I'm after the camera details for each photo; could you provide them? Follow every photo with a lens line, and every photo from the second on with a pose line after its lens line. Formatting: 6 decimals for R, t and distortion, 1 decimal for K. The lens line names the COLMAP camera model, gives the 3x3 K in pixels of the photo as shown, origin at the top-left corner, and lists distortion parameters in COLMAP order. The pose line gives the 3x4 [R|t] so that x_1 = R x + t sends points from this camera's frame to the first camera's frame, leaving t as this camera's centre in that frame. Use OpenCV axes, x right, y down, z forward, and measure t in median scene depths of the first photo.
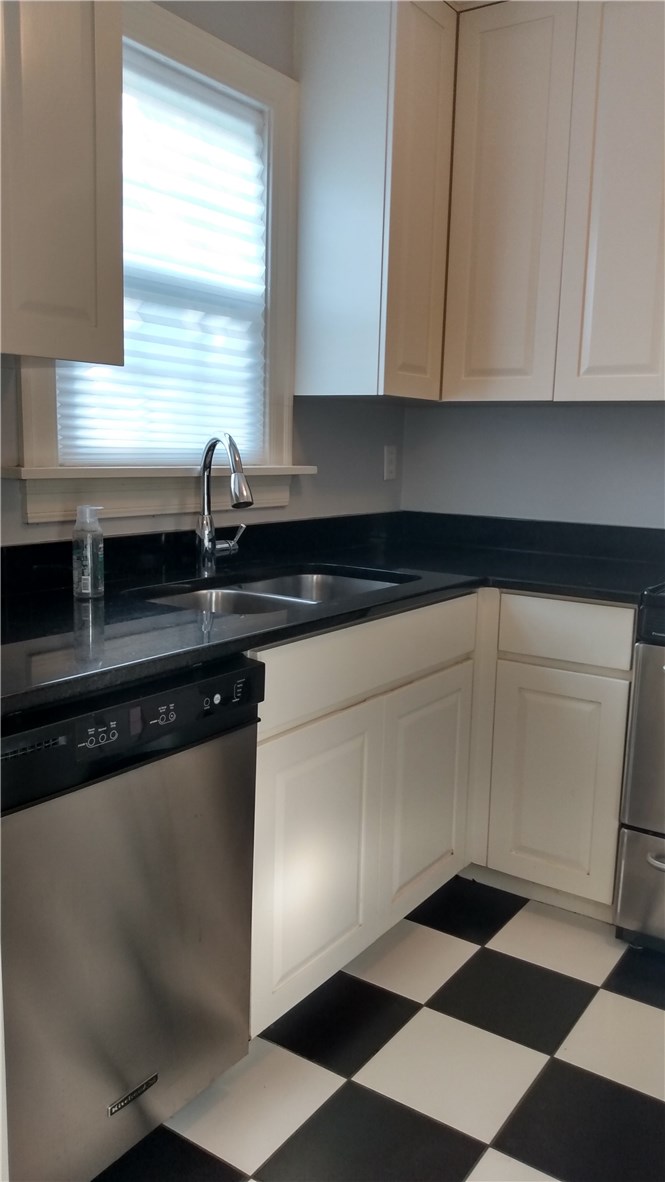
lens RADIAL K [[918.4, 0, 329.9], [0, 918.4, 584.9], [0, 0, 1]] dist [-0.039176, -0.002813]
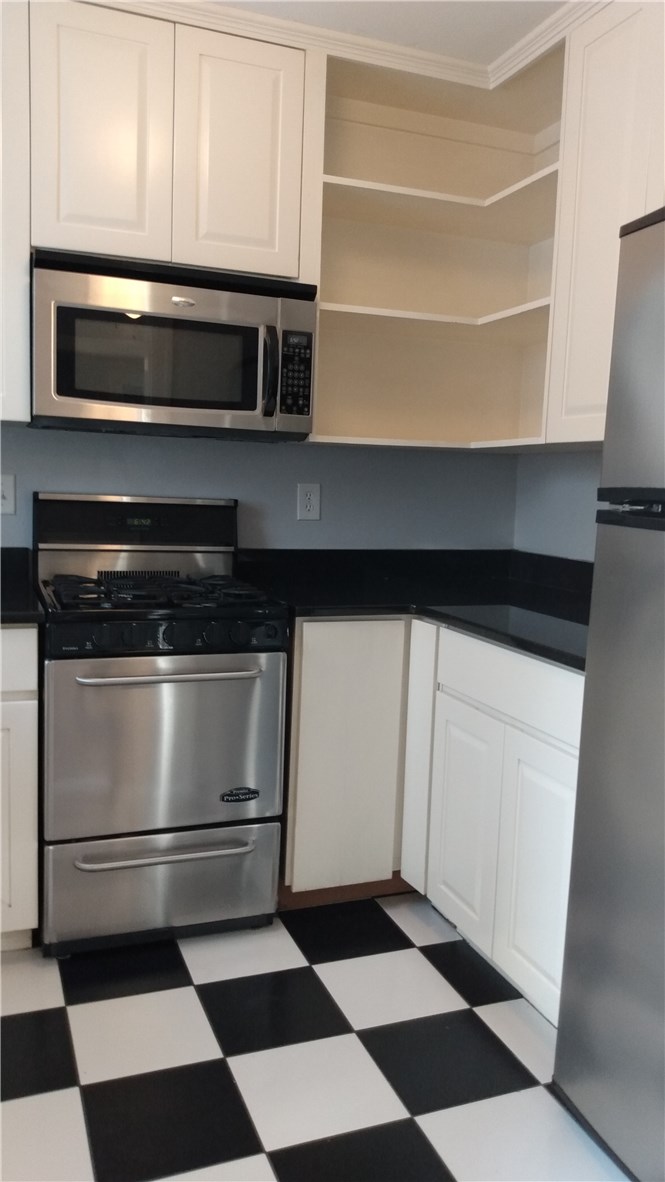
lens RADIAL K [[918.4, 0, 327.3], [0, 918.4, 598.3], [0, 0, 1]] dist [-0.039176, -0.002813]
pose [[0.578885, -0.112306, 0.807638, -0.364436], [0.101502, 0.992691, 0.065286, -0.047254], [-0.809067, 0.044184, 0.586053, 0.212685]]
